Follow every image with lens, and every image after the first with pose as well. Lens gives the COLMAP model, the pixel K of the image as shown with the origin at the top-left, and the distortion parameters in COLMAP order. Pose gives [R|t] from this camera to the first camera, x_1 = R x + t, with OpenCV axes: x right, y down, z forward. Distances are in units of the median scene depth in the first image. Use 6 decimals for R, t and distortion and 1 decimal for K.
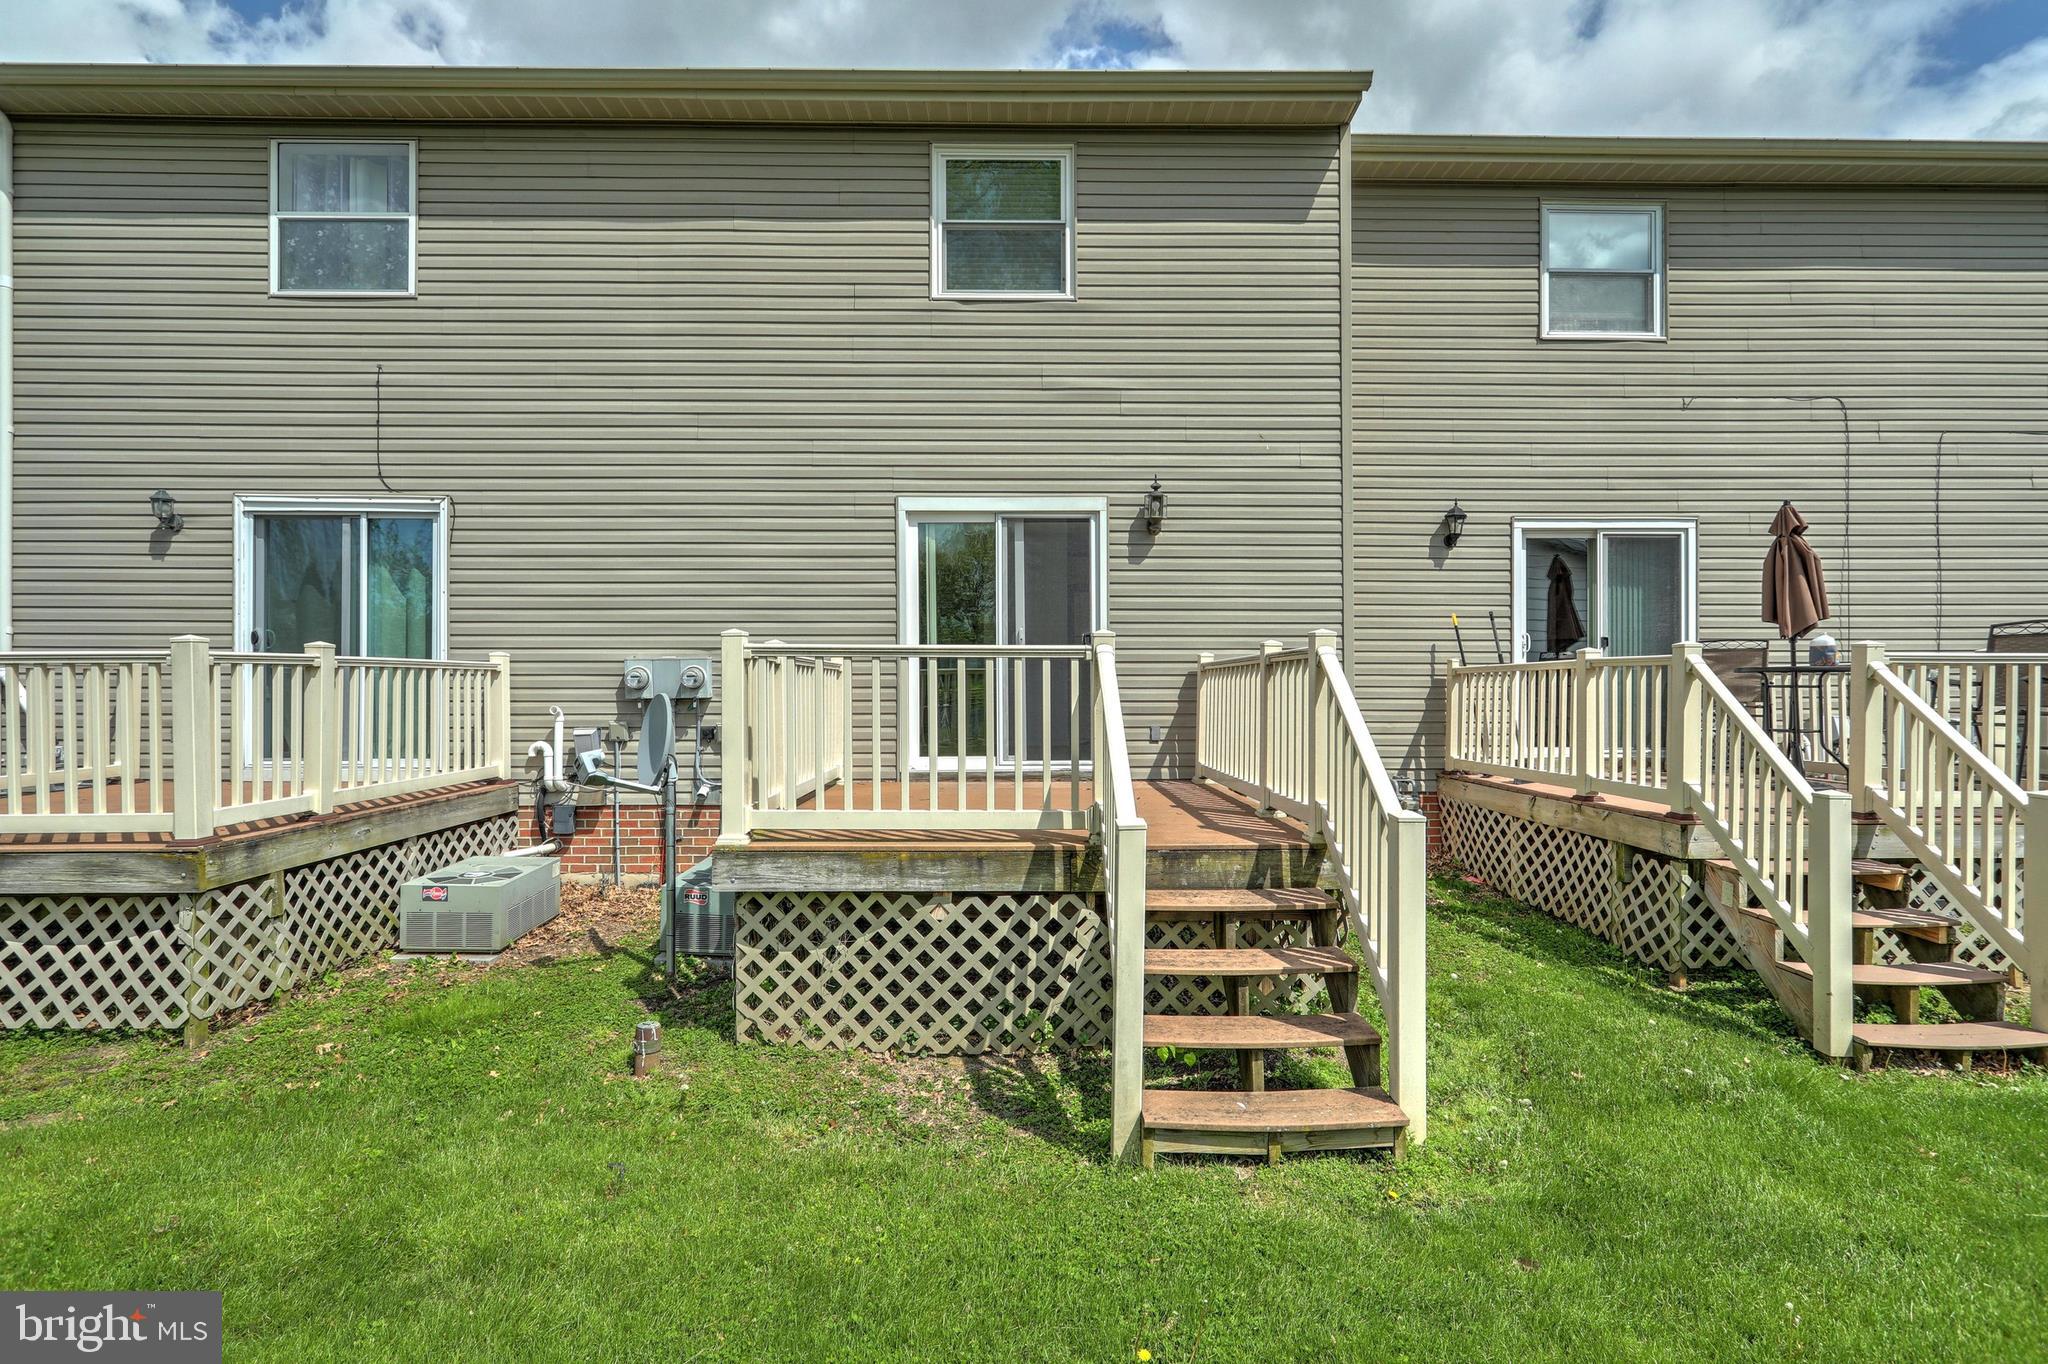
lens RADIAL K [[975.2, 0, 1018.3], [0, 975.2, 693.7], [0, 0, 1]] dist [-0.007049, 0.005299]
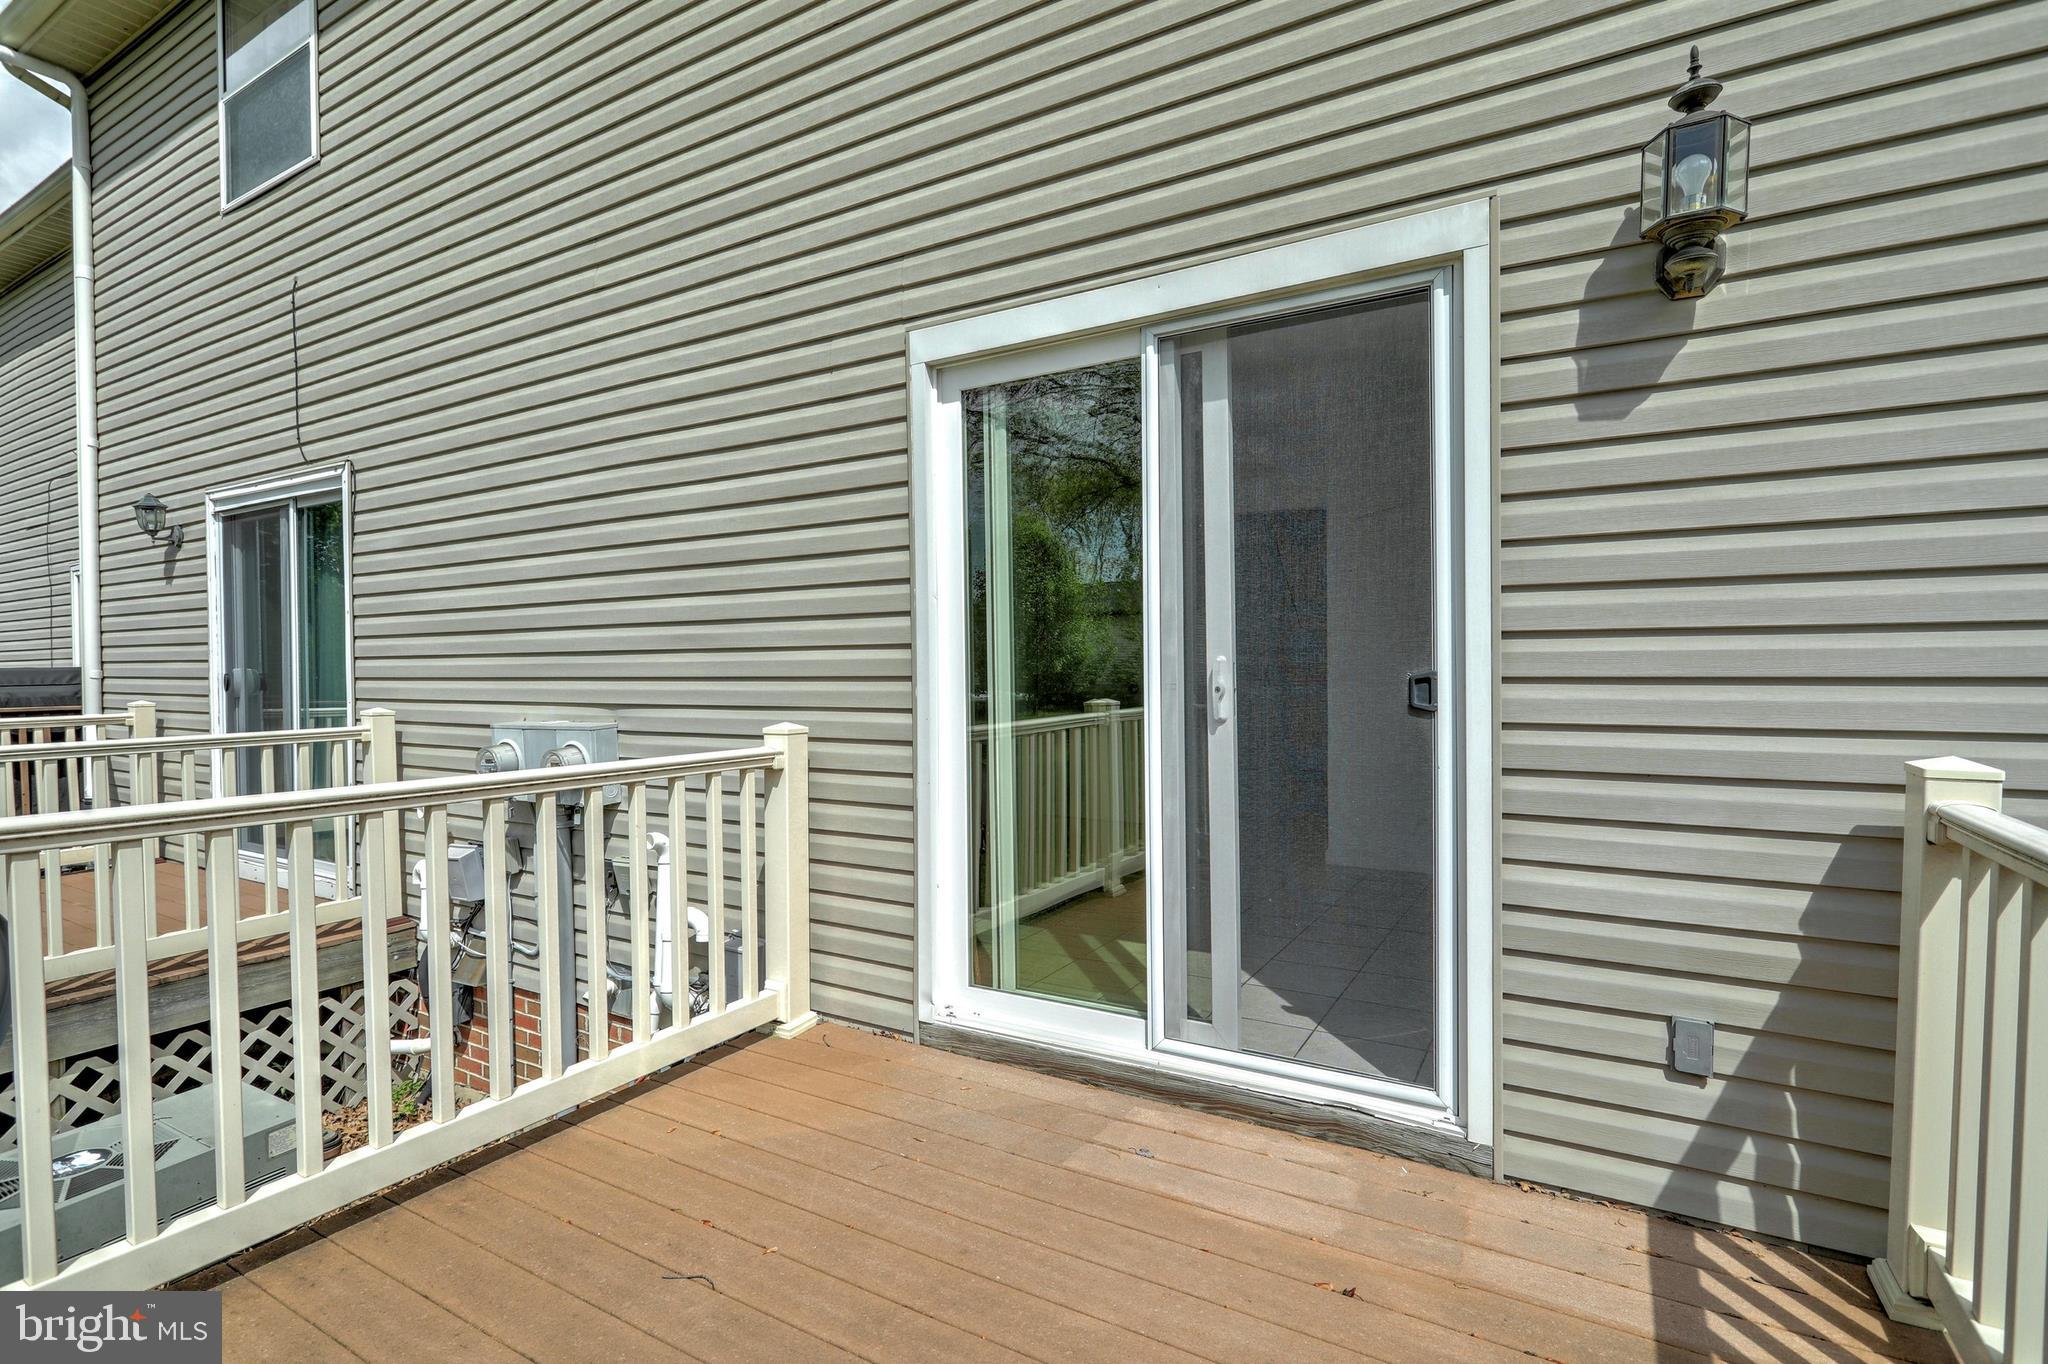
lens RADIAL K [[975.2, 0, 1022.6], [0, 975.2, 686.9], [0, 0, 1]] dist [-0.007049, 0.005299]
pose [[0.852086, 0.004620, -0.523381, 0.123766], [0.006222, 0.999801, 0.018955, -0.064220], [0.523364, -0.019408, 0.851888, 0.682048]]
